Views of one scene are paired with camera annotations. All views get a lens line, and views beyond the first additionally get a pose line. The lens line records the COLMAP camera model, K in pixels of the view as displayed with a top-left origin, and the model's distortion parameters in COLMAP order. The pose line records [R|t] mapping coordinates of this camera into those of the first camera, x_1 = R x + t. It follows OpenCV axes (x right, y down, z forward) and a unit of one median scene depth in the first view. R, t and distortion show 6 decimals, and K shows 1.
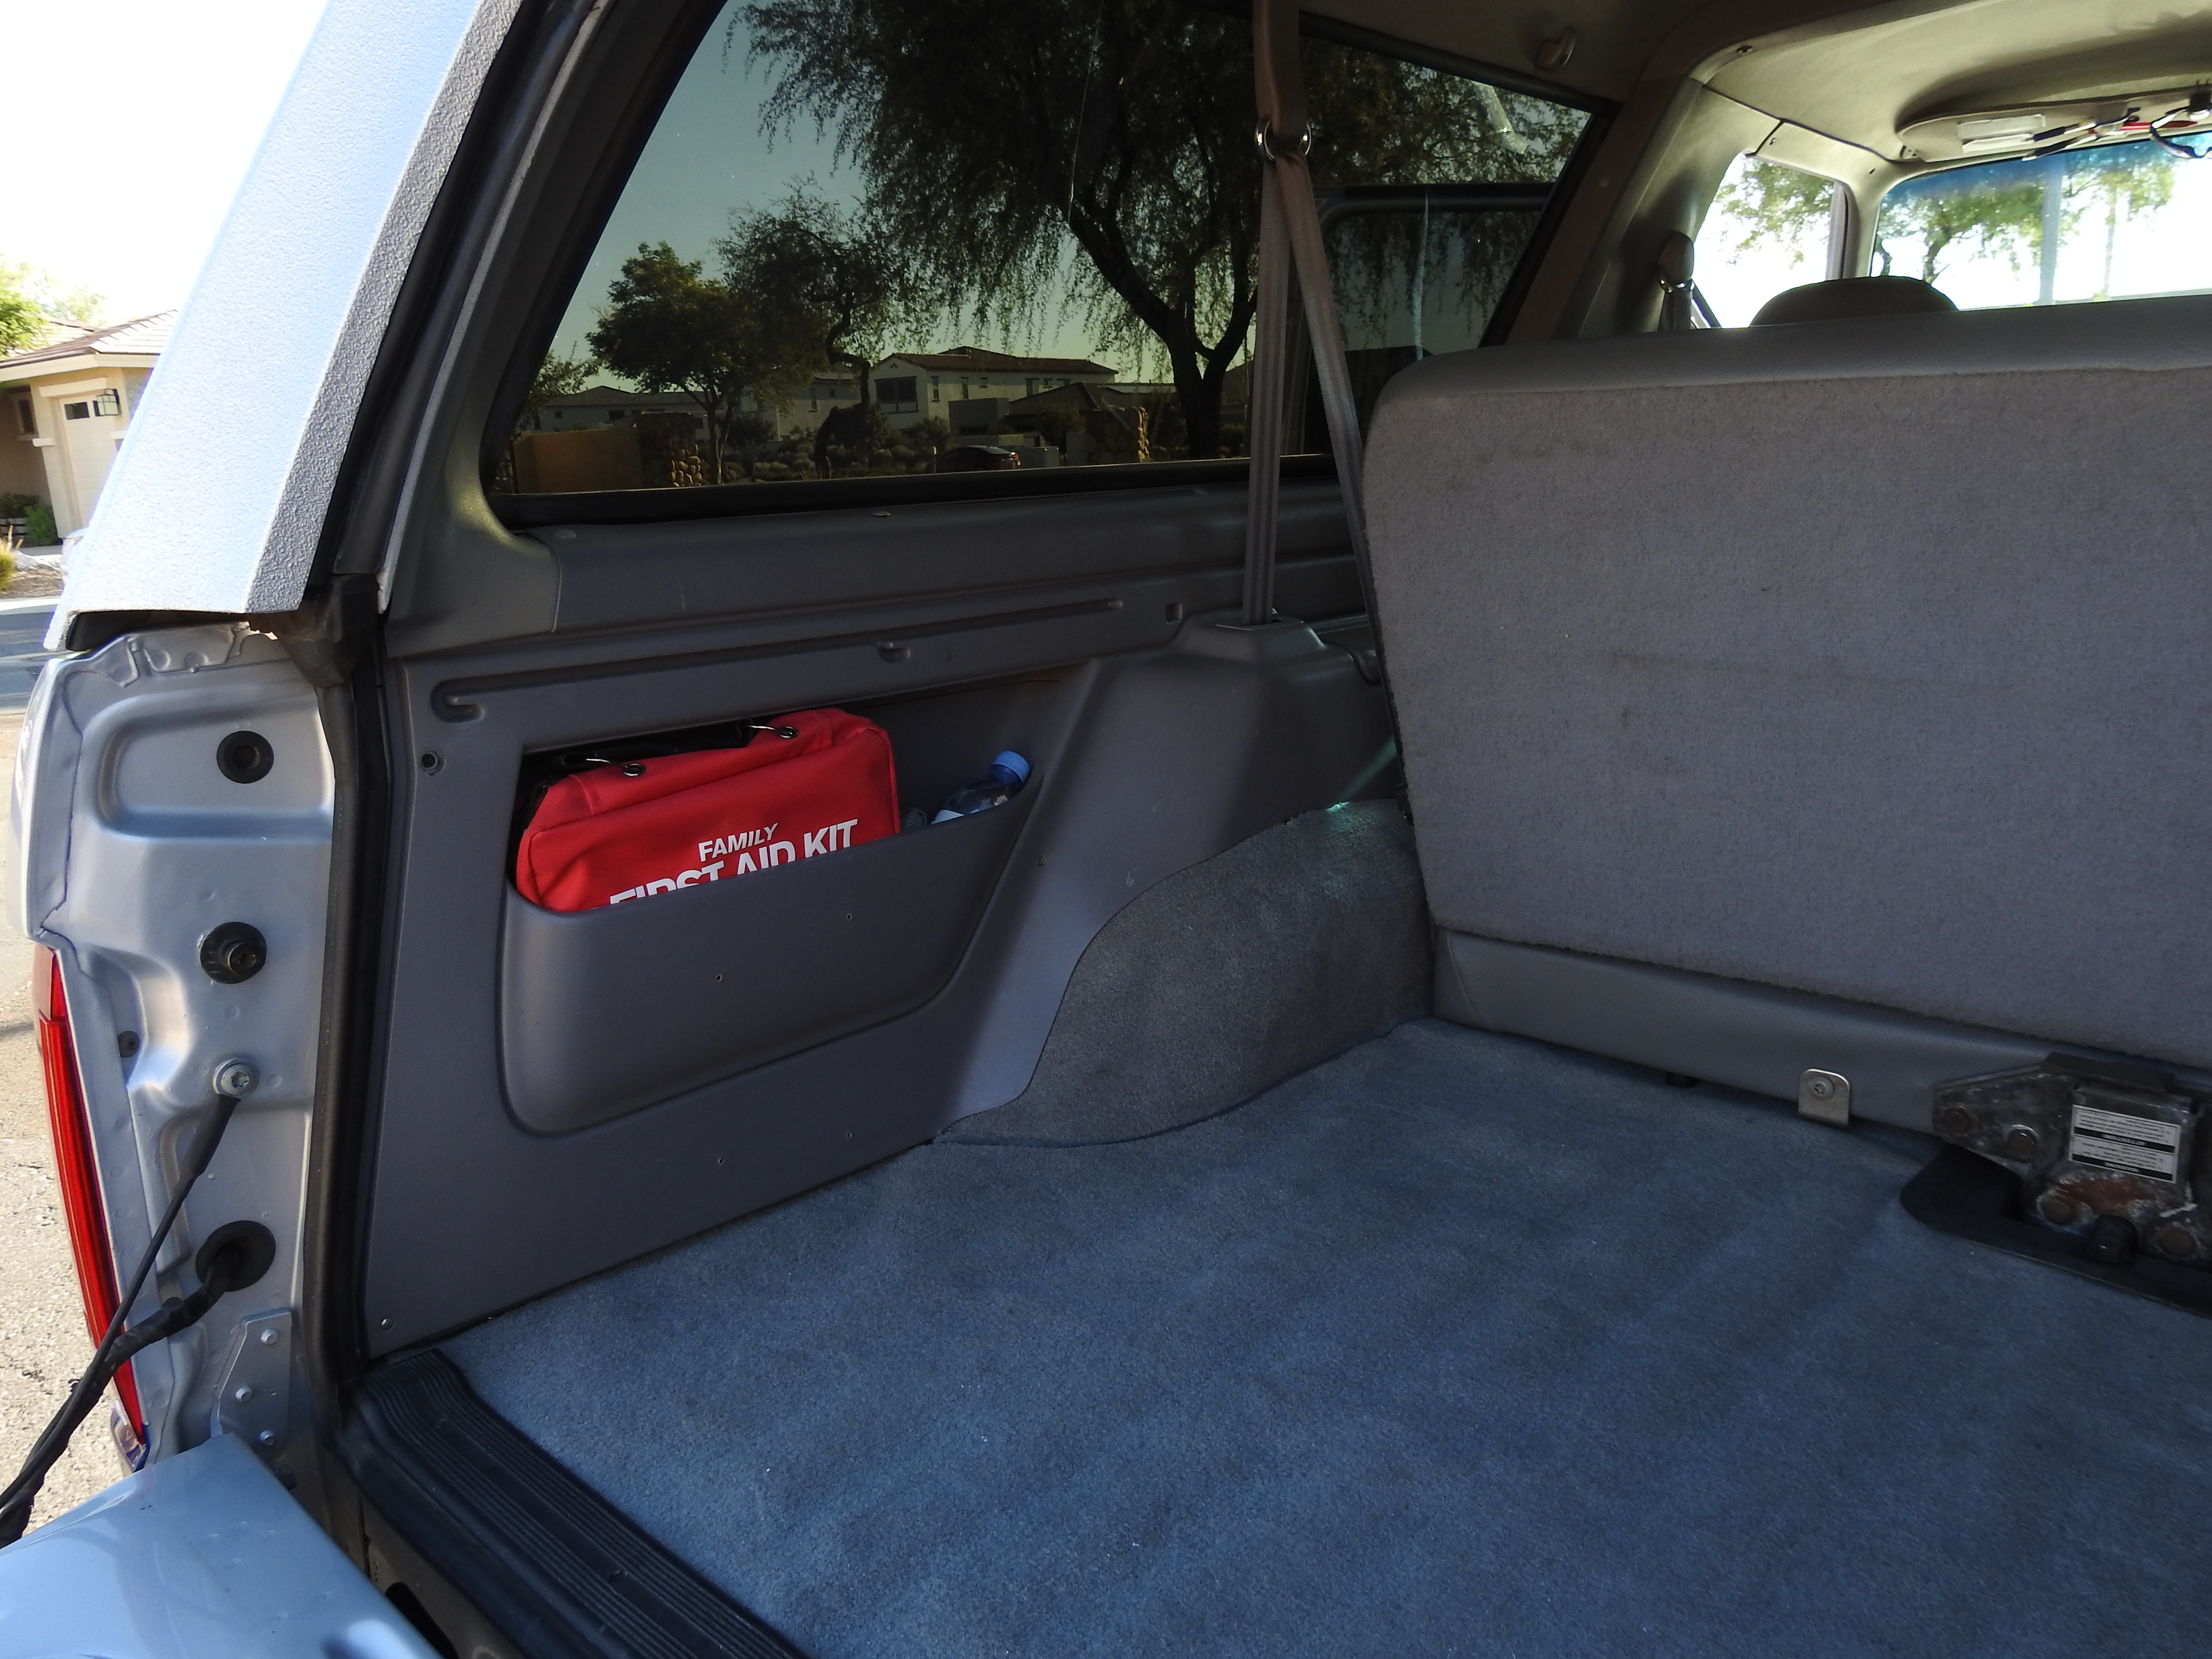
lens RADIAL K [[1604.1, 0, 1106.0], [0, 1604.1, 829.5], [0, 0, 1]] dist [0.005993, 0.000194]
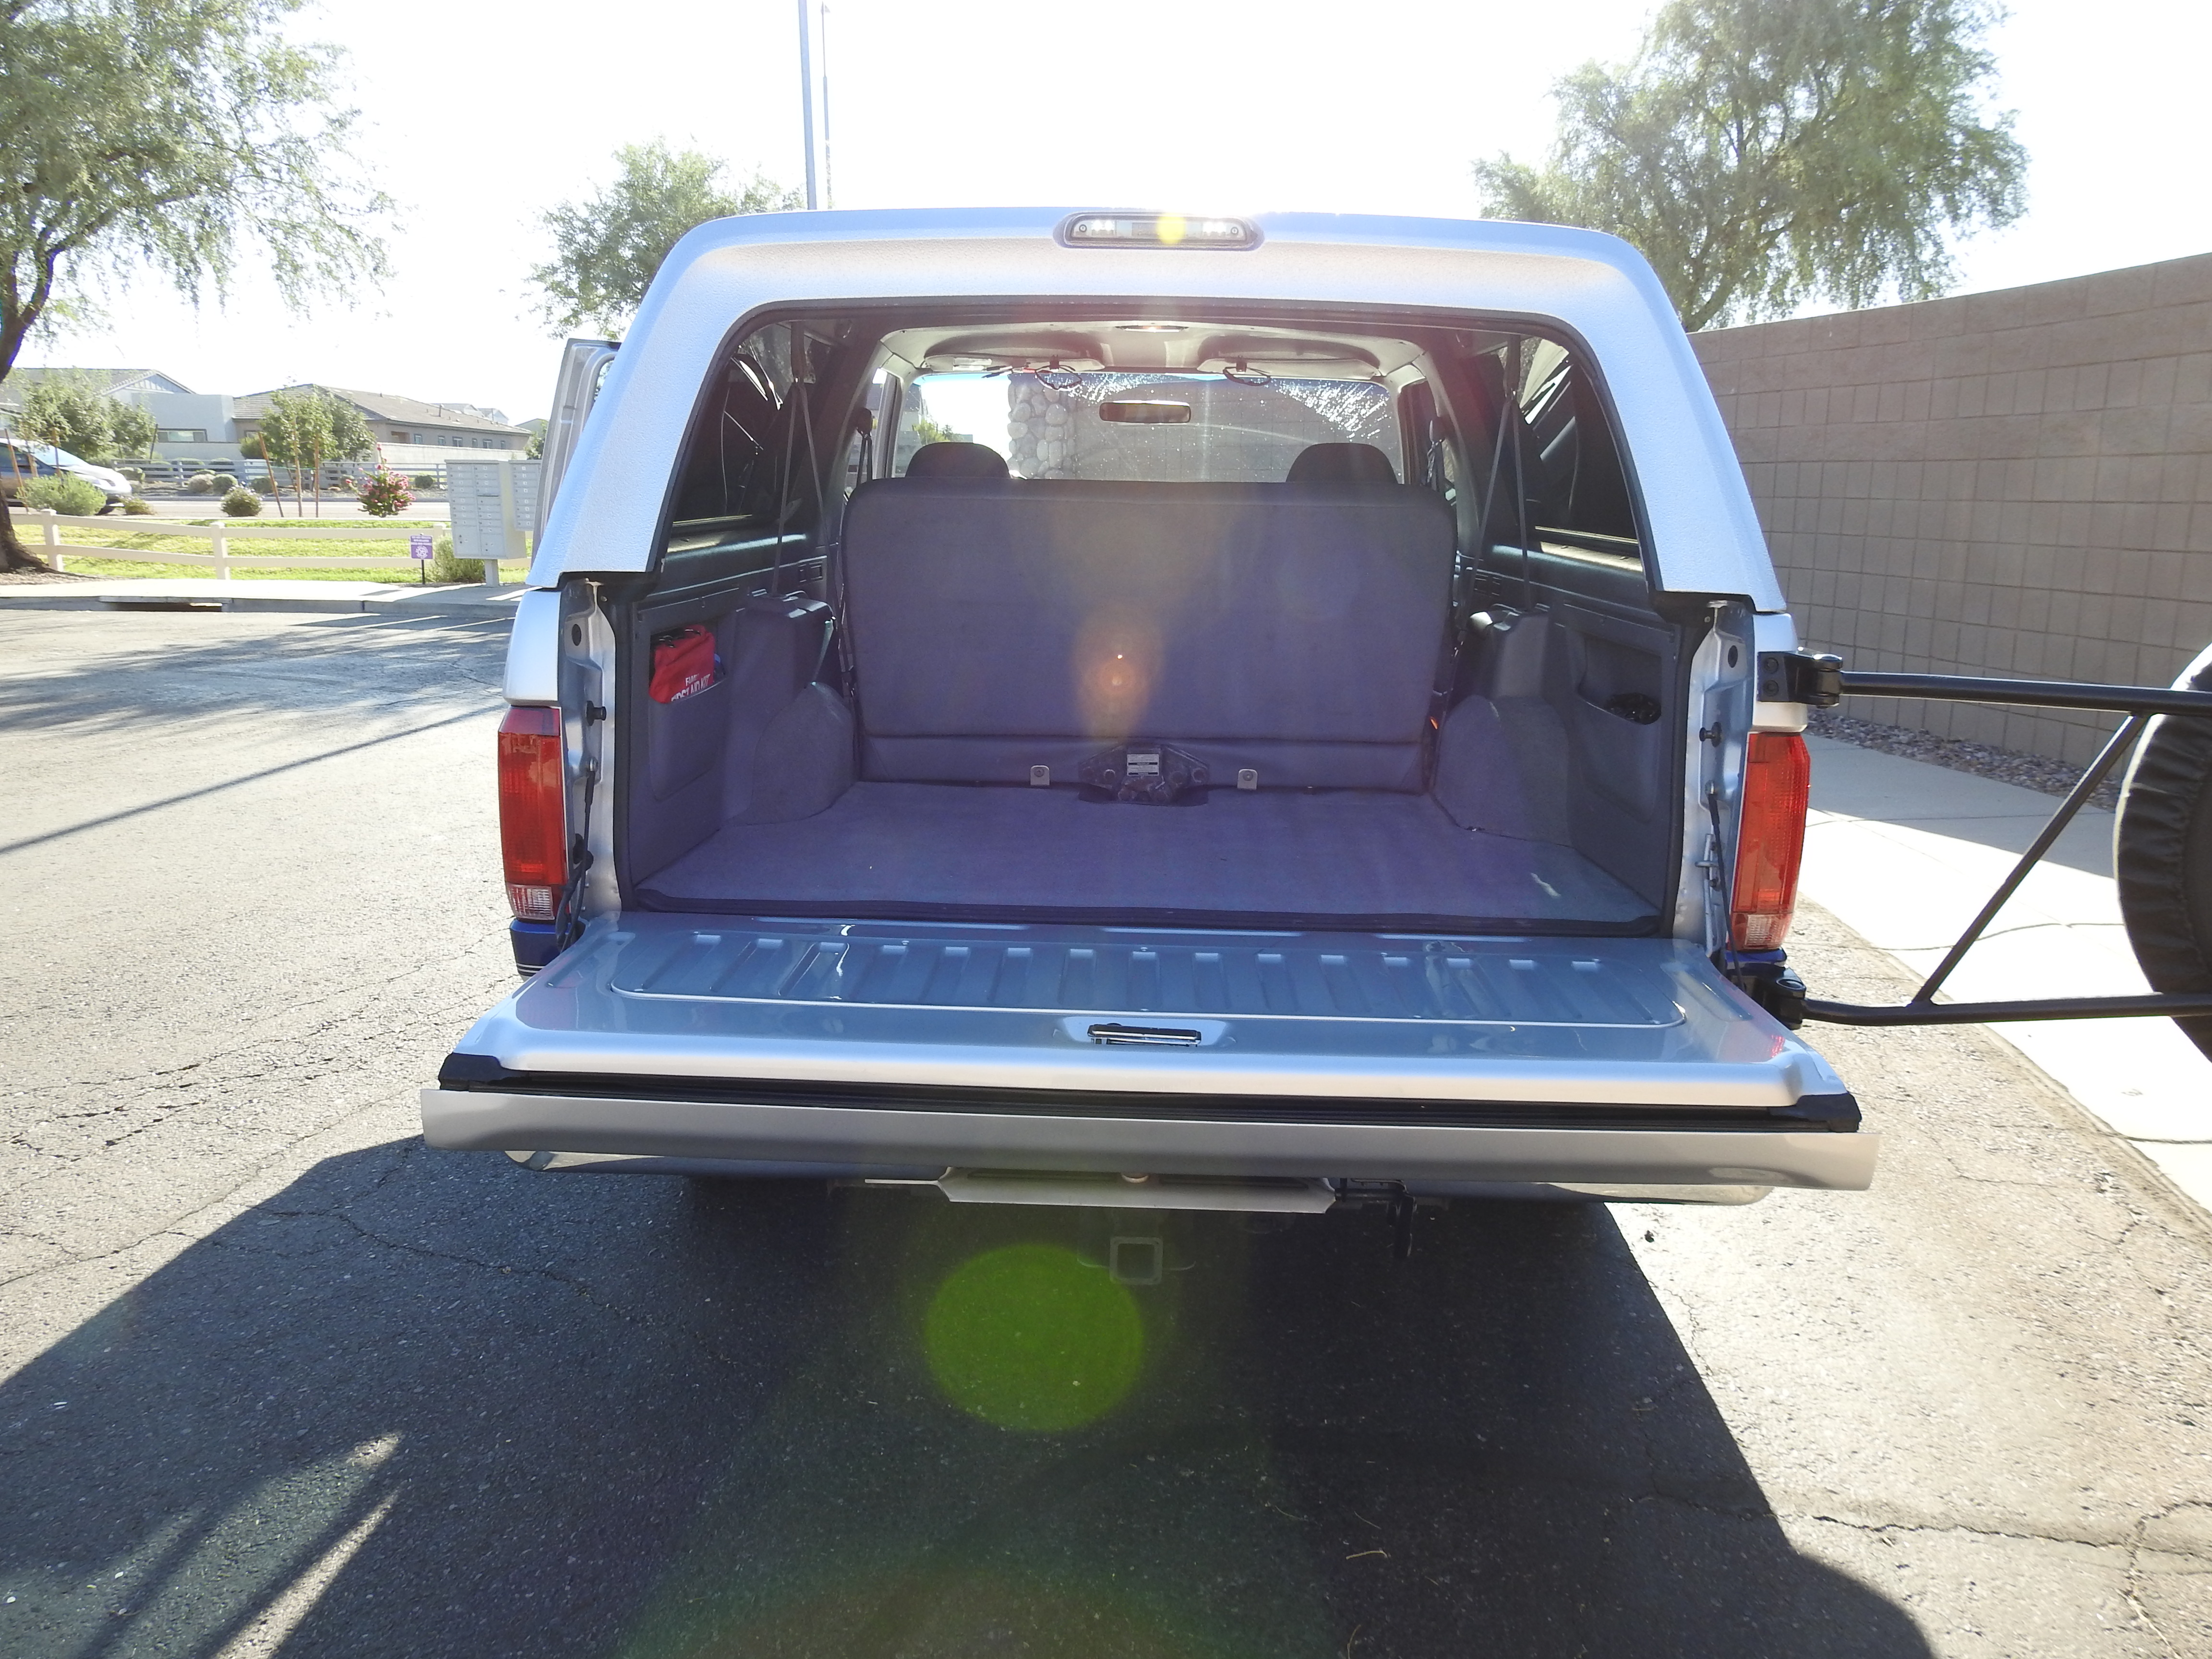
lens RADIAL K [[1604.1, 0, 1106.0], [0, 1604.1, 829.5], [0, 0, 1]] dist [0.005993, 0.000194]
pose [[0.759064, -0.093693, 0.644238, -0.978484], [0.113653, 0.993464, 0.010572, 0.202680], [-0.641018, 0.065194, 0.764752, -0.884078]]
